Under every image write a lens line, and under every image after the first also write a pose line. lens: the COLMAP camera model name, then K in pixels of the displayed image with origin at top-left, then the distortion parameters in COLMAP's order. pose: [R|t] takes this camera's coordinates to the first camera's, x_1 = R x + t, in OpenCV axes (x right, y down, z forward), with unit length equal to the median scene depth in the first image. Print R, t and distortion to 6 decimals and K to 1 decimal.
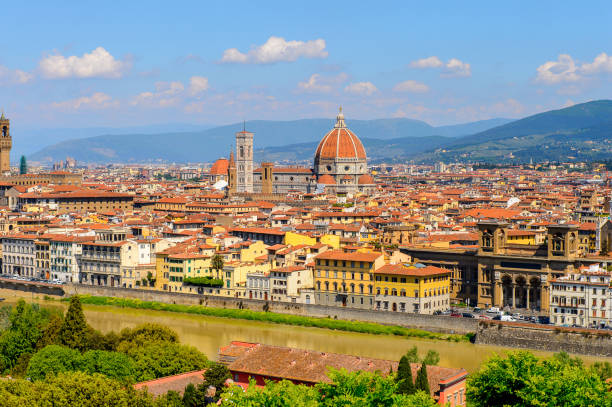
lens RADIAL K [[1069.0, 0, 303.2], [0, 1069.0, 204.5], [0, 0, 1]] dist [-0.002236, 0.000000]
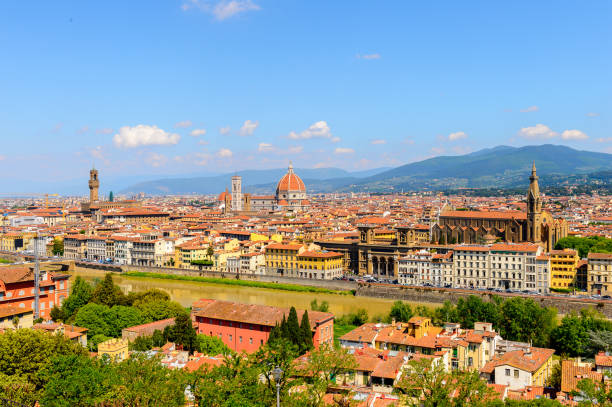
lens RADIAL K [[595.3, 0, 305.7], [0, 595.3, 219.7], [0, 0, 1]] dist [-0.009517, 0.000000]
pose [[0.999279, -0.014048, 0.035271, 0.040960], [0.013855, 0.999888, 0.005698, -0.000518], [-0.035347, -0.005205, 0.999362, 0.029637]]
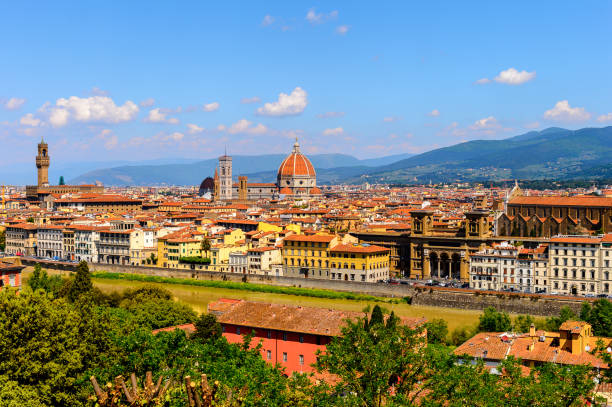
lens RADIAL K [[733.9, 0, 289.1], [0, 733.9, 217.8], [0, 0, 1]] dist [-0.014178, 0.000000]
pose [[0.999426, -0.005935, 0.033347, -0.010023], [0.006128, 0.999965, -0.005714, 0.027184], [-0.033312, 0.005915, 0.999427, 0.120758]]
